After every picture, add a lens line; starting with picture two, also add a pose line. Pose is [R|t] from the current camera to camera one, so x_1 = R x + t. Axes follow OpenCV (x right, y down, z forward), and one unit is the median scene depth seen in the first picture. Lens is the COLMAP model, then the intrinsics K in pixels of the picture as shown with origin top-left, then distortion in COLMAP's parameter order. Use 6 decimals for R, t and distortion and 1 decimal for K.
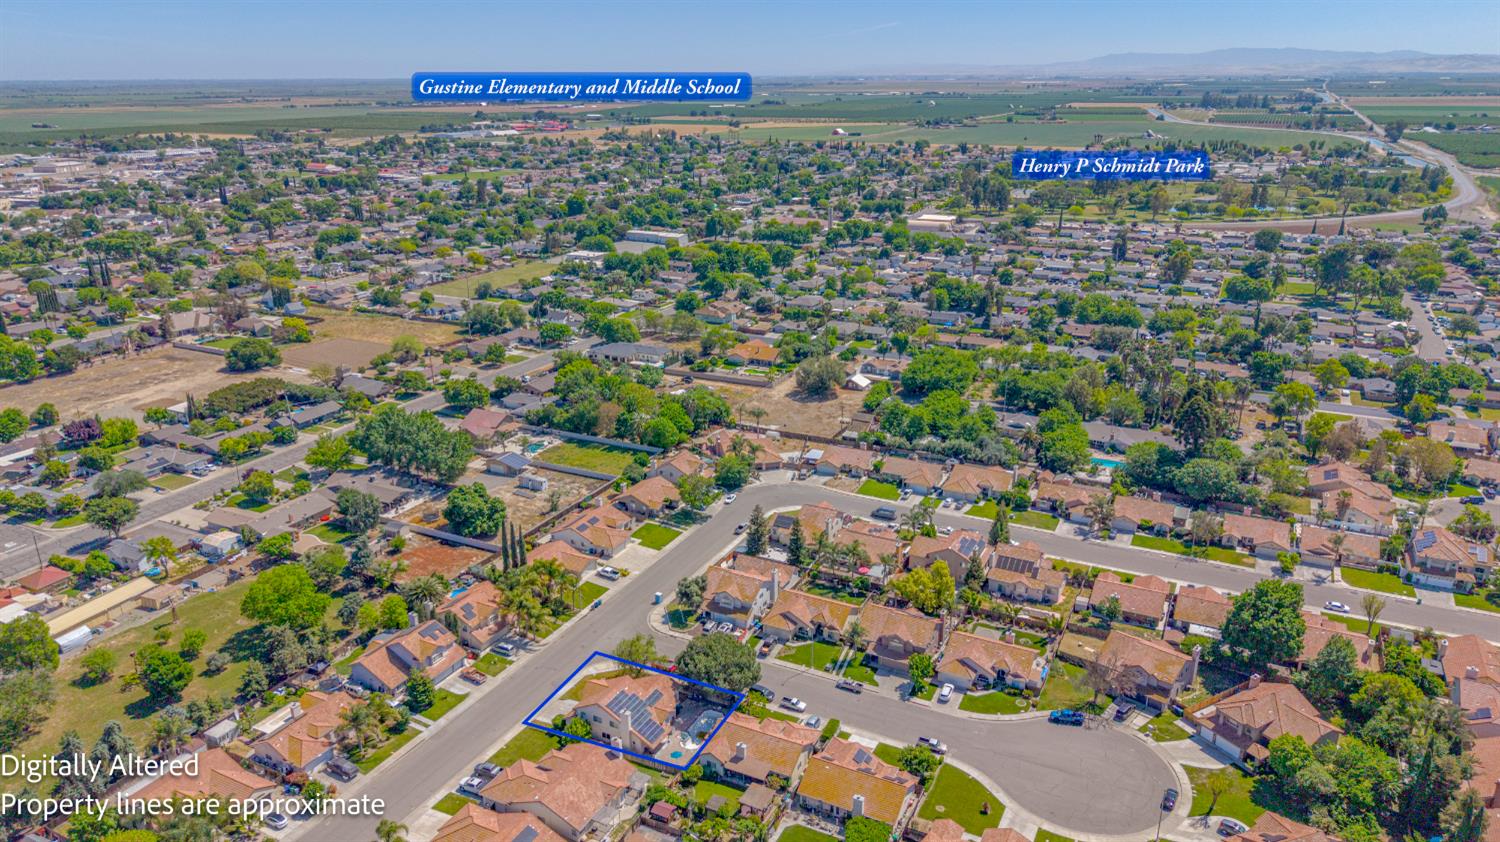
lens RADIAL K [[992.4, 0, 750.0], [0, 992.4, 421.0], [0, 0, 1]] dist [0.029061, -0.038059]
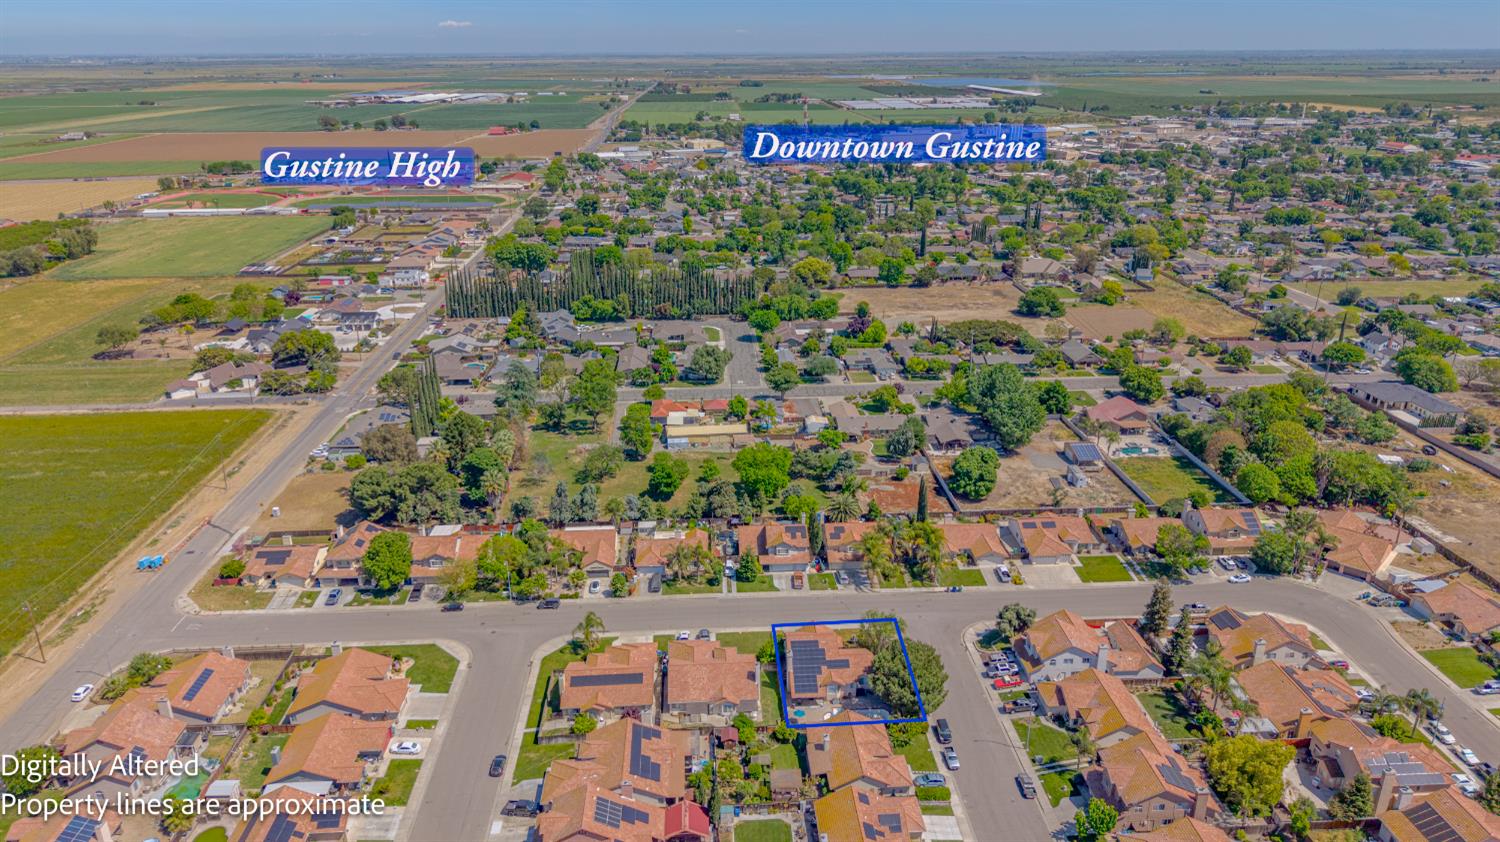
lens RADIAL K [[992.4, 0, 750.0], [0, 992.4, 421.0], [0, 0, 1]] dist [0.029061, -0.038059]
pose [[0.488486, 0.301115, -0.818970, 0.385047], [-0.278676, 0.943253, 0.180591, -0.071939], [0.826874, 0.140012, 0.544680, 0.207048]]
